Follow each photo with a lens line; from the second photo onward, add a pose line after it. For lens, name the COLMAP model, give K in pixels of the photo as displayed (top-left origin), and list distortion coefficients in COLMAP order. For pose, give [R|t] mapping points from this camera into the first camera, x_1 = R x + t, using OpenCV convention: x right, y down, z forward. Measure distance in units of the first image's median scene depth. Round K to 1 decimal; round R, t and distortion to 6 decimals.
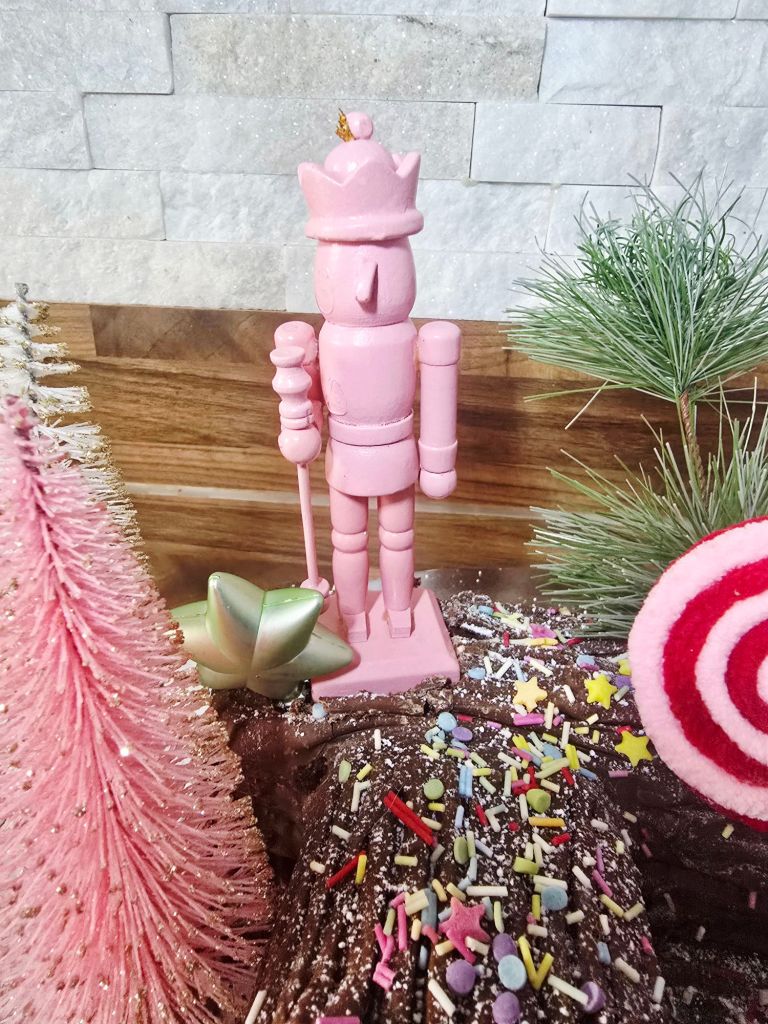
lens RADIAL K [[703.2, 0, 386.1], [0, 703.2, 440.7], [0, 0, 1]] dist [0.009134, -0.009201]
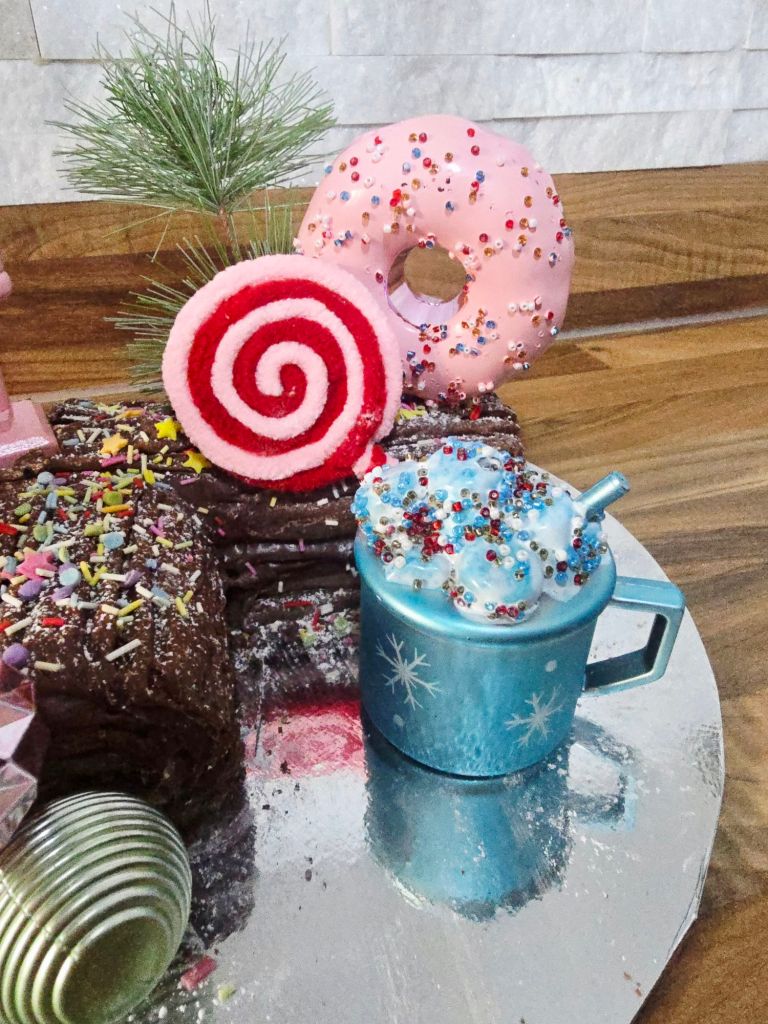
lens RADIAL K [[703.2, 0, 383.4], [0, 703.2, 461.6], [0, 0, 1]] dist [0.009134, -0.009201]
pose [[0.924370, -0.213356, 0.316258, 0.243745], [0.181045, 0.975028, 0.128617, 0.312909], [-0.335801, -0.061633, 0.939914, -0.344966]]
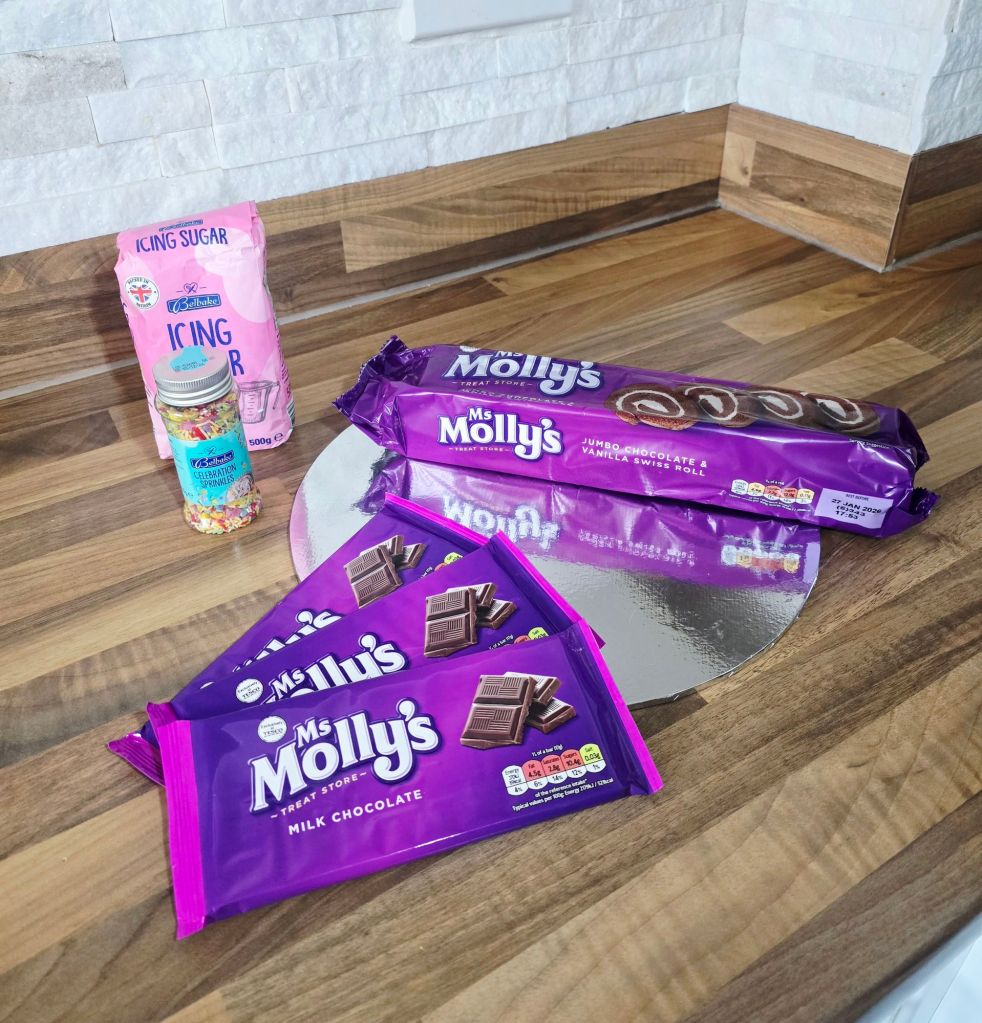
lens RADIAL K [[886.1, 0, 495.7], [0, 886.1, 429.1], [0, 0, 1]] dist [0.070820, -0.095344]
pose [[0.798507, -0.369186, 0.475487, -0.656051], [0.268537, 0.925374, 0.267529, -0.156607], [-0.538772, -0.085938, 0.838057, -2.171204]]
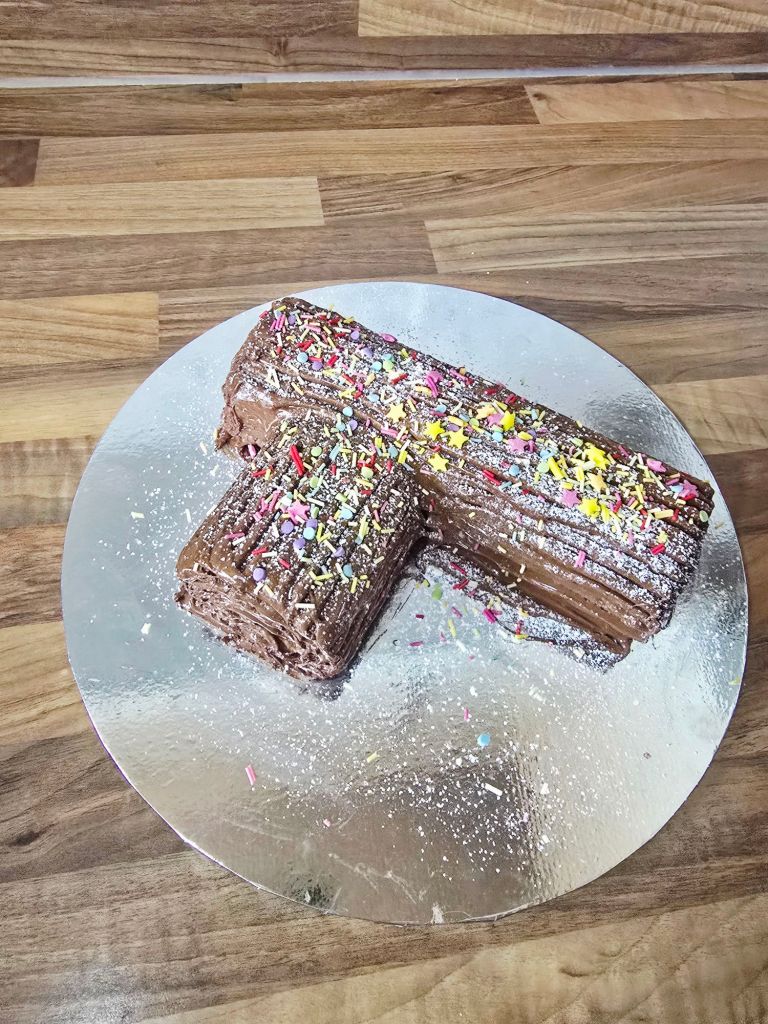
lens RADIAL K [[696.7, 0, 385.5], [0, 696.7, 465.2], [0, 0, 1]] dist [-0.007220, 0.007960]
pose [[0.966341, -0.190212, 0.173215, 0.455390], [0.047310, 0.793210, 0.607108, -0.222483], [-0.252875, -0.578479, 0.775510, -1.210744]]
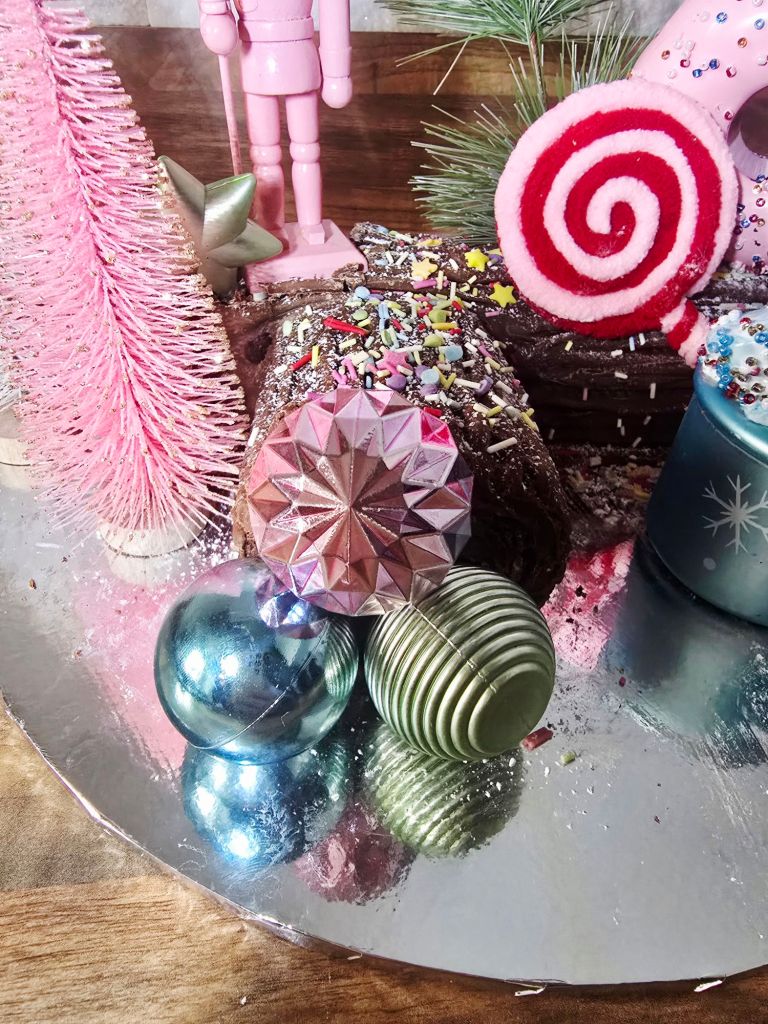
lens RADIAL K [[703.2, 0, 385.3], [0, 703.2, 462.8], [0, 0, 1]] dist [0.009134, -0.009201]
pose [[0.977985, -0.119324, 0.171190, -0.124758], [0.074419, 0.965873, 0.248095, 0.375315], [-0.194952, -0.229894, 0.953490, -0.284297]]
